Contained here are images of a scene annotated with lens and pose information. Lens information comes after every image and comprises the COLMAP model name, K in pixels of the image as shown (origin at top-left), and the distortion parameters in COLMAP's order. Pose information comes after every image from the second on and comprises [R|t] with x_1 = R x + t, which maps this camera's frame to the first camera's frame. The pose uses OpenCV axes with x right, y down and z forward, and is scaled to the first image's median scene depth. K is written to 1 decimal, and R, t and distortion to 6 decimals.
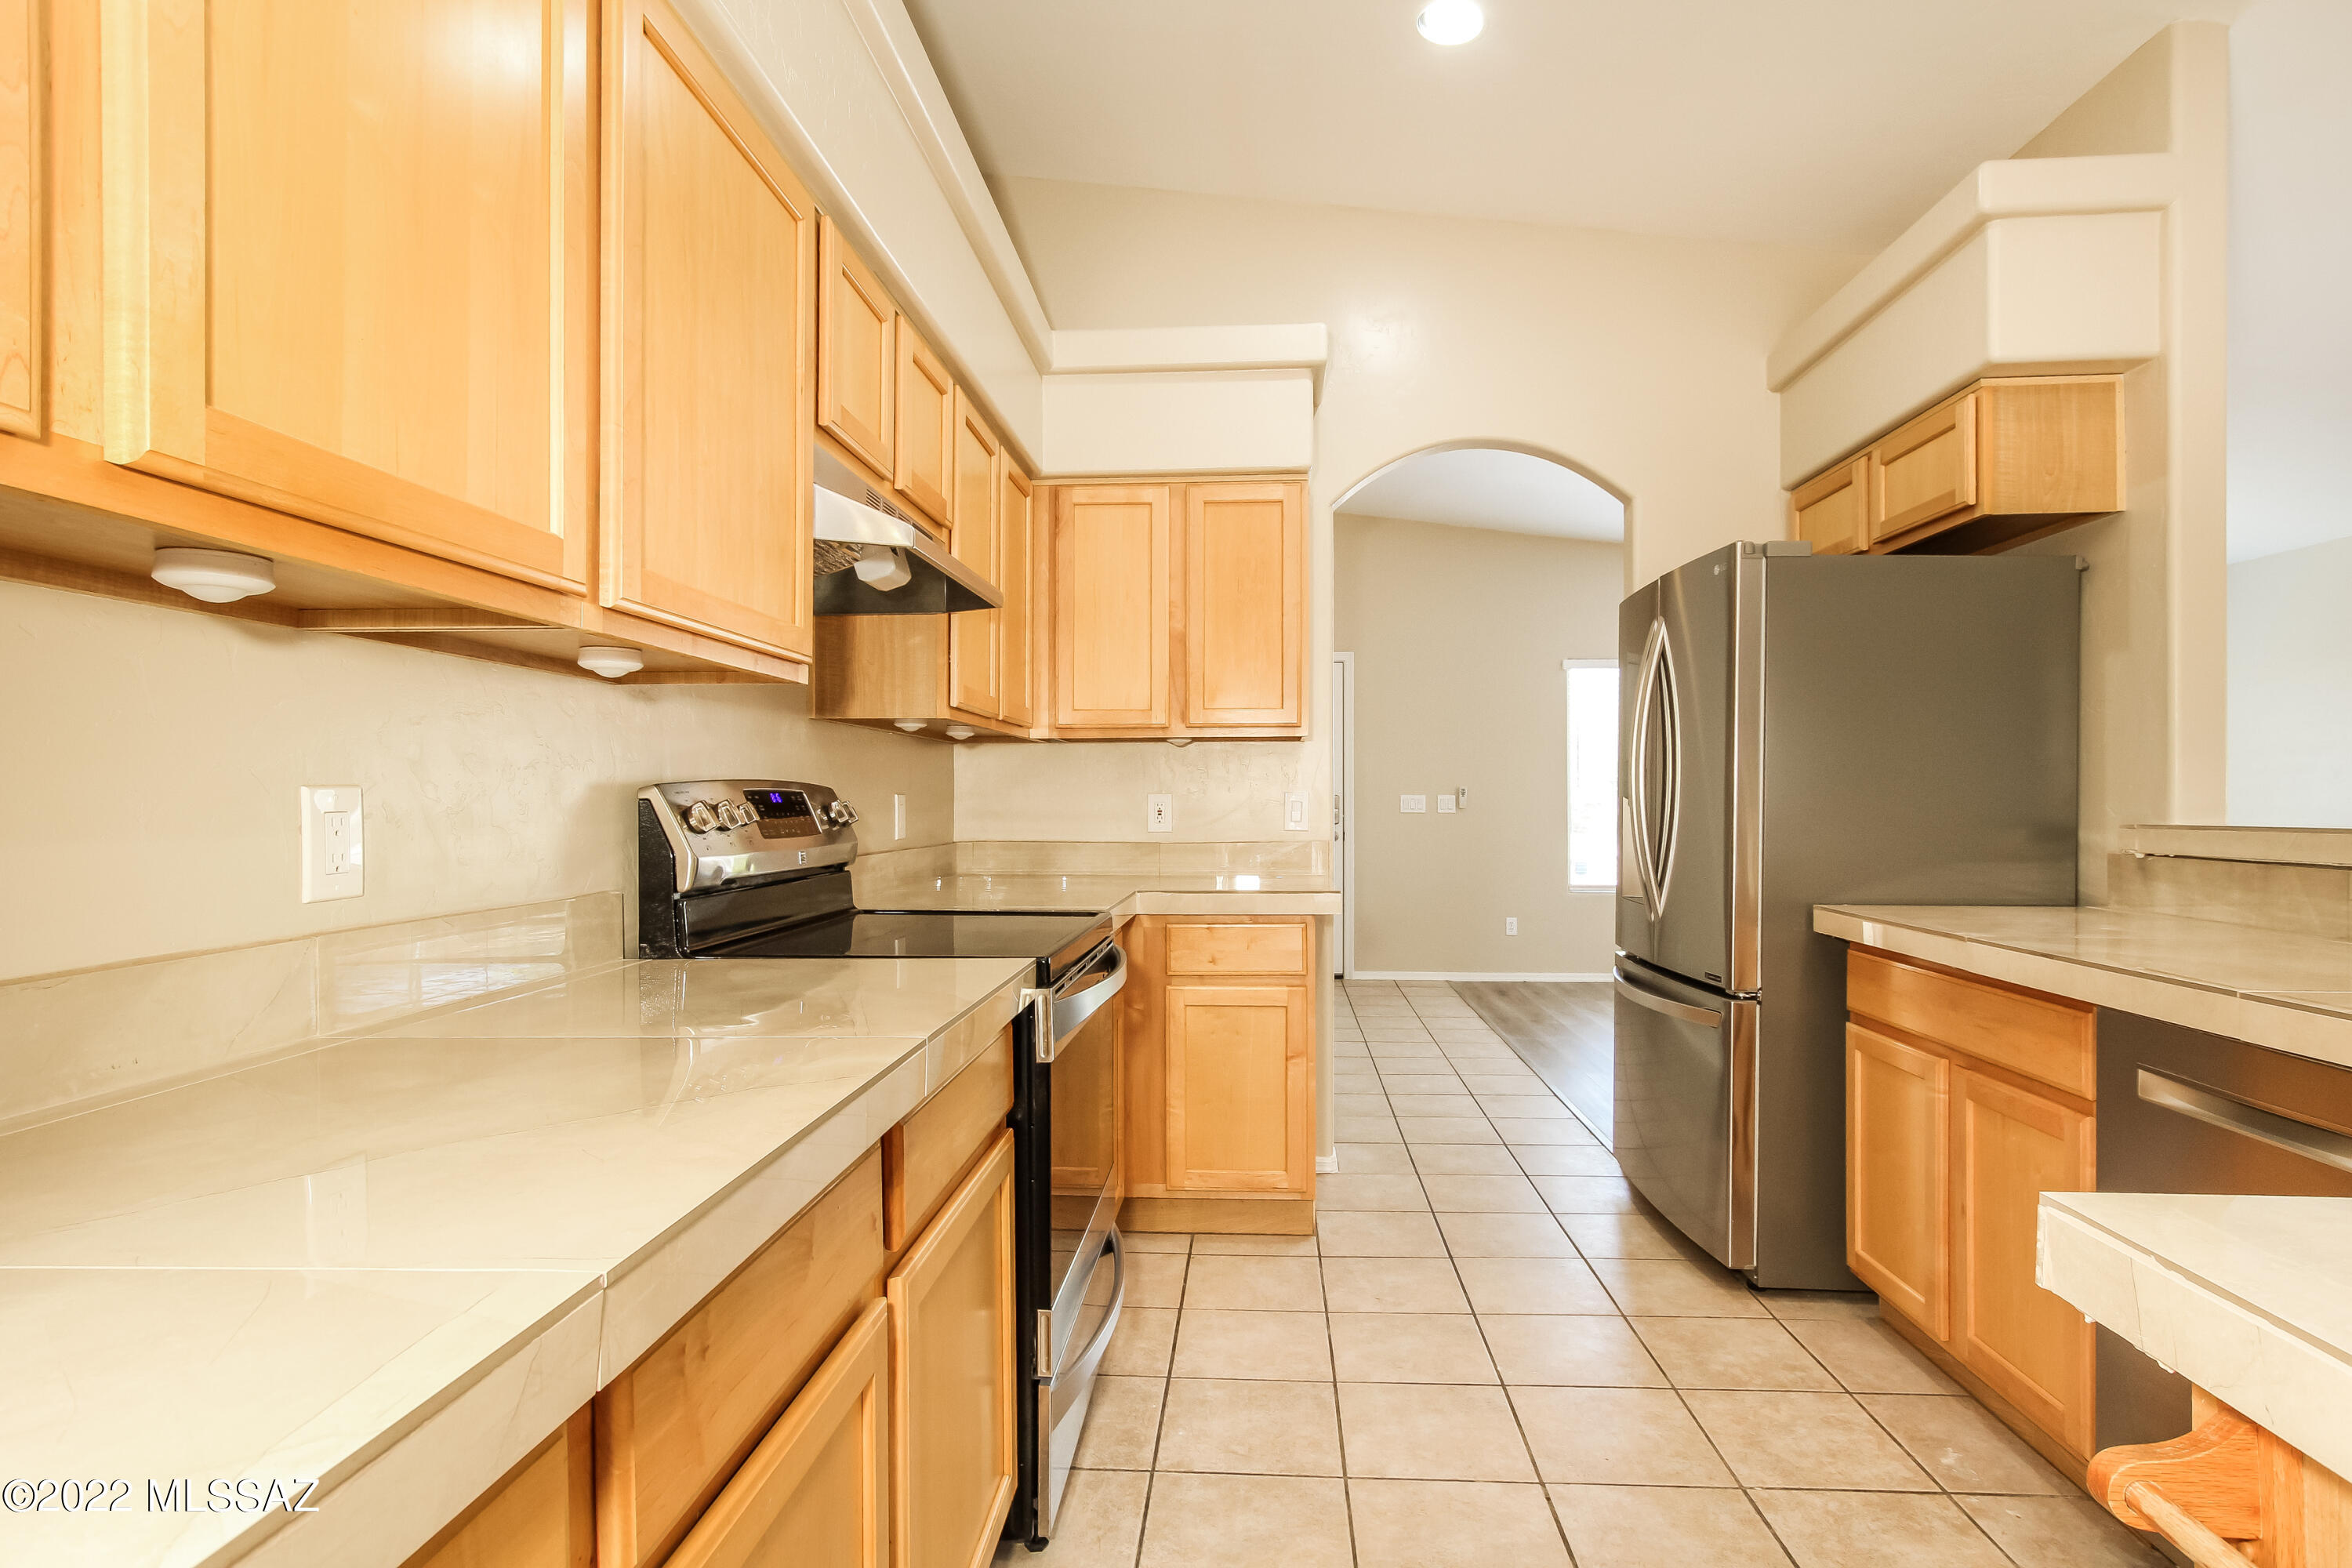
lens RADIAL K [[1191.9, 0, 1177.6], [0, 1191.9, 793.7], [0, 0, 1]] dist [-0.013864, 0.000190]
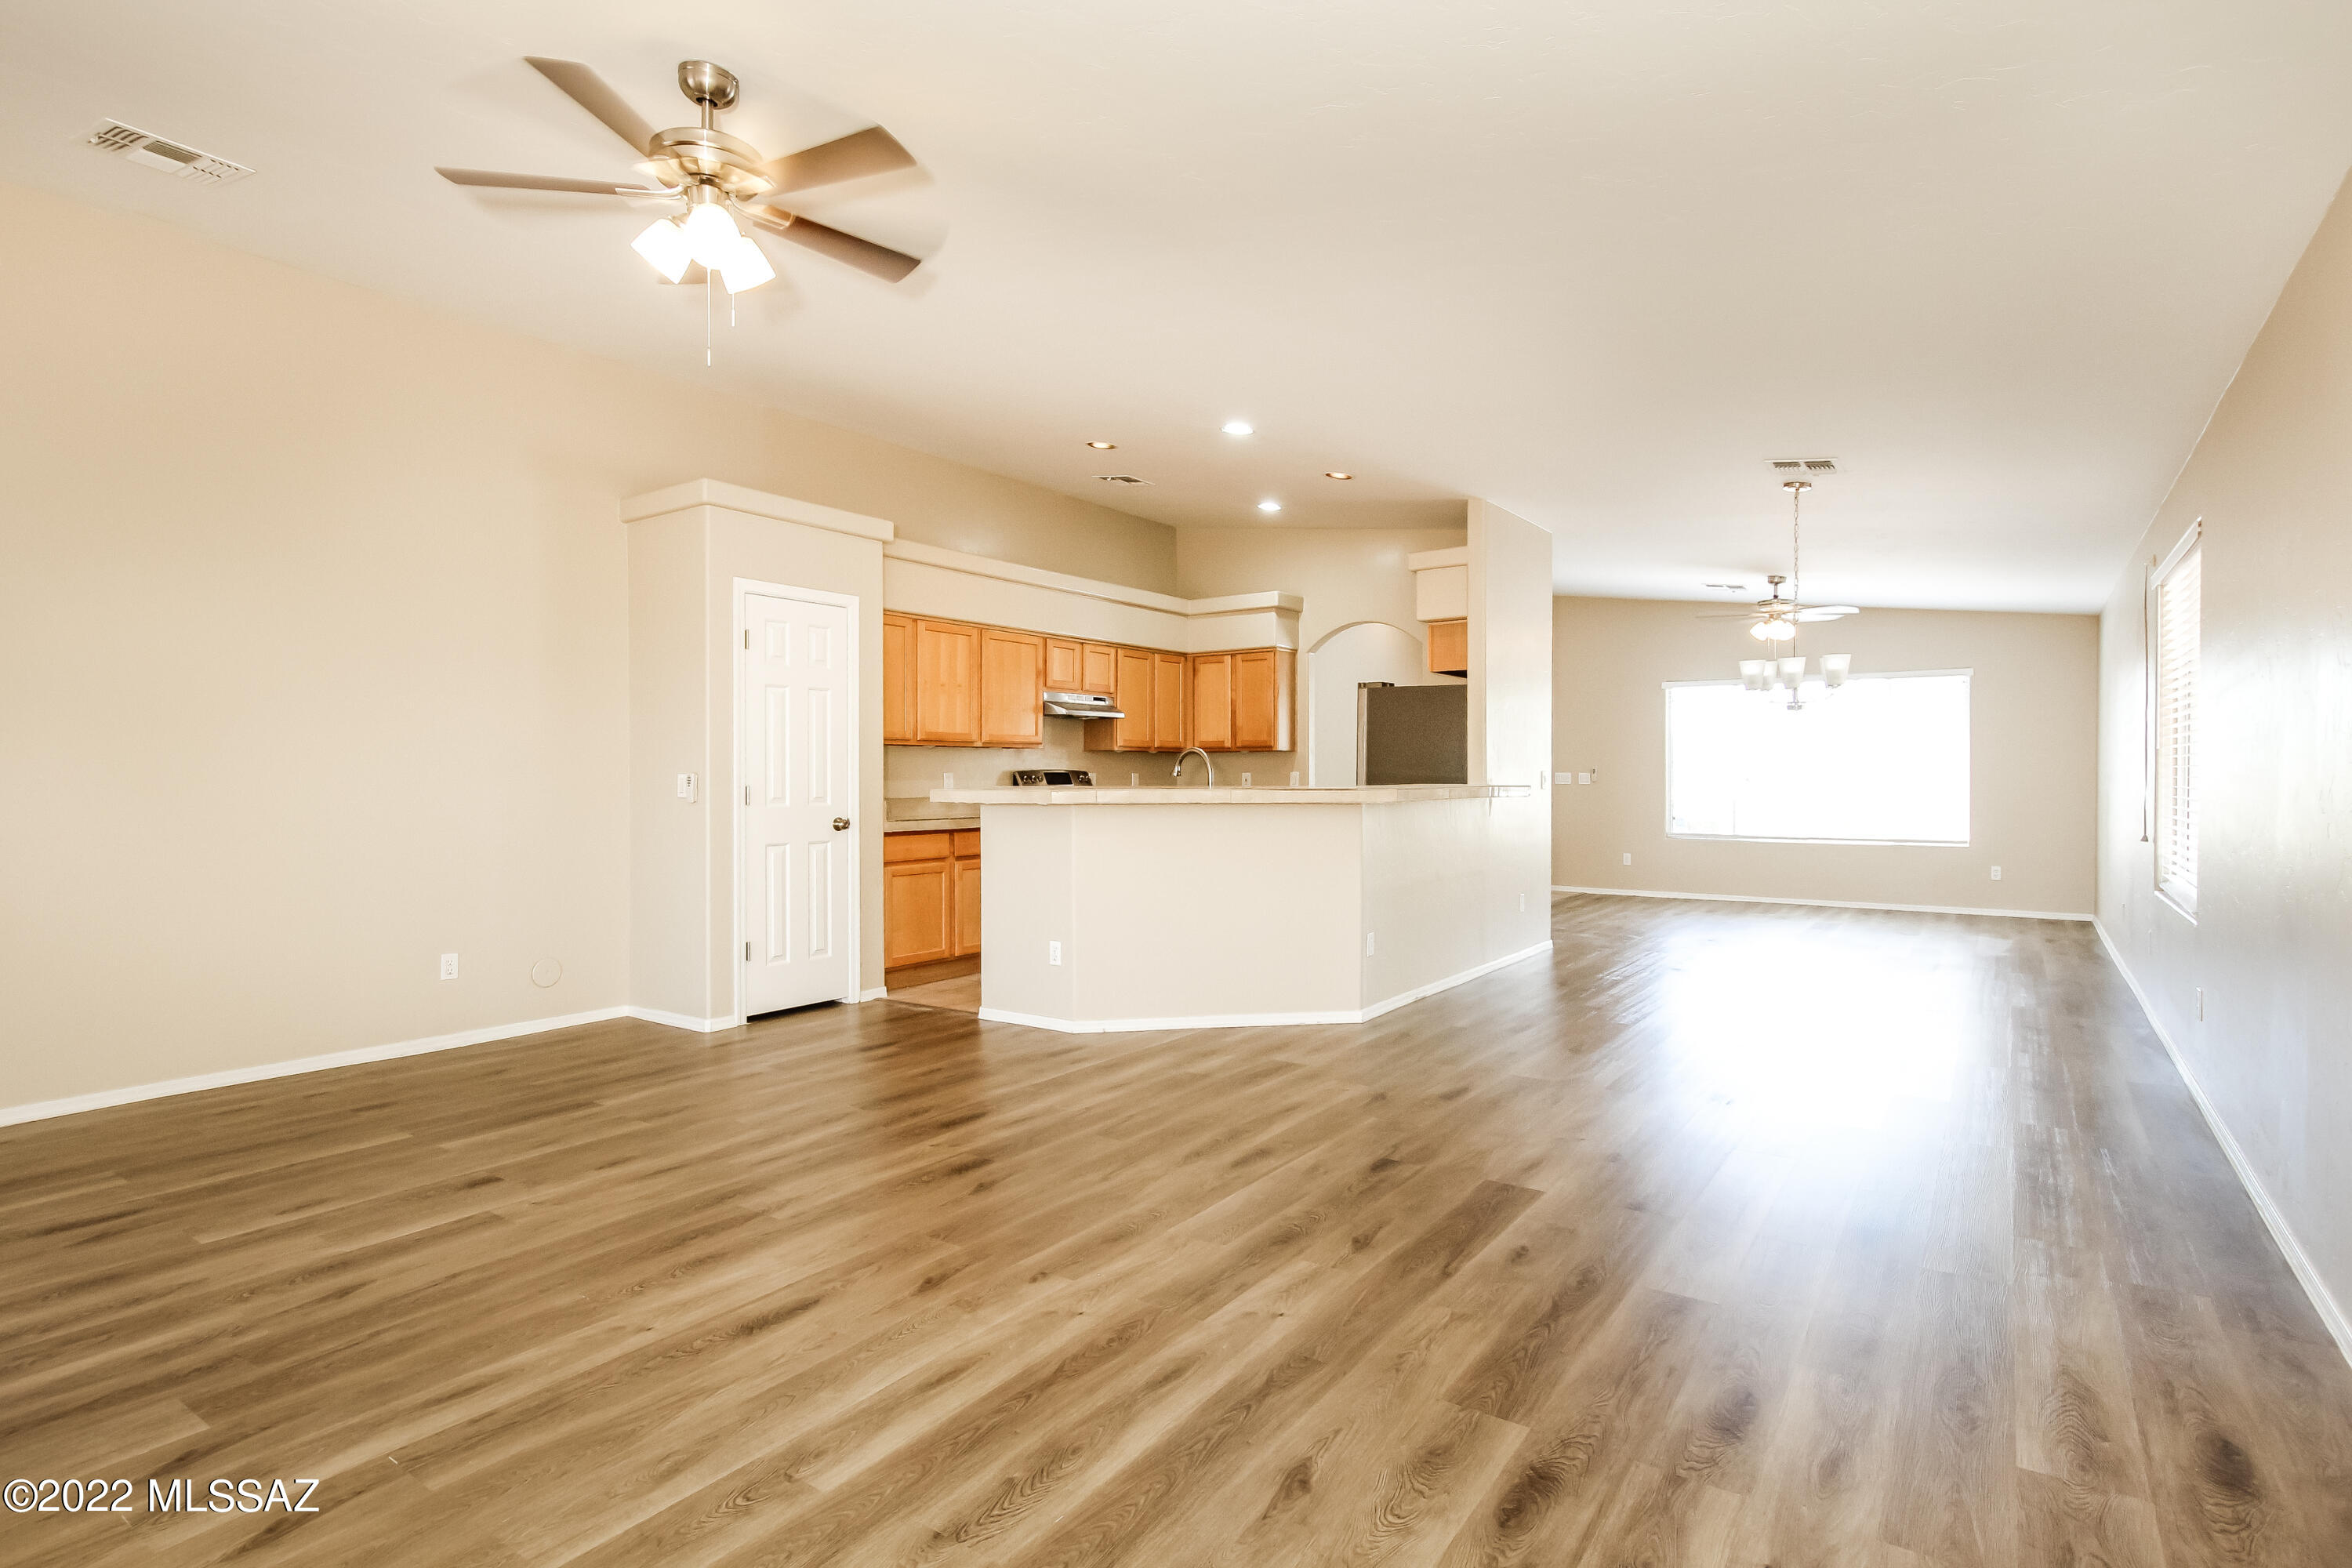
lens RADIAL K [[1191.9, 0, 1181.7], [0, 1191.9, 781.4], [0, 0, 1]] dist [-0.013864, 0.000190]
pose [[0.862026, 0.003610, -0.506851, 1.218918], [0.001543, 0.999951, 0.009745, -0.007756], [0.506862, -0.009182, 0.861978, -1.299101]]
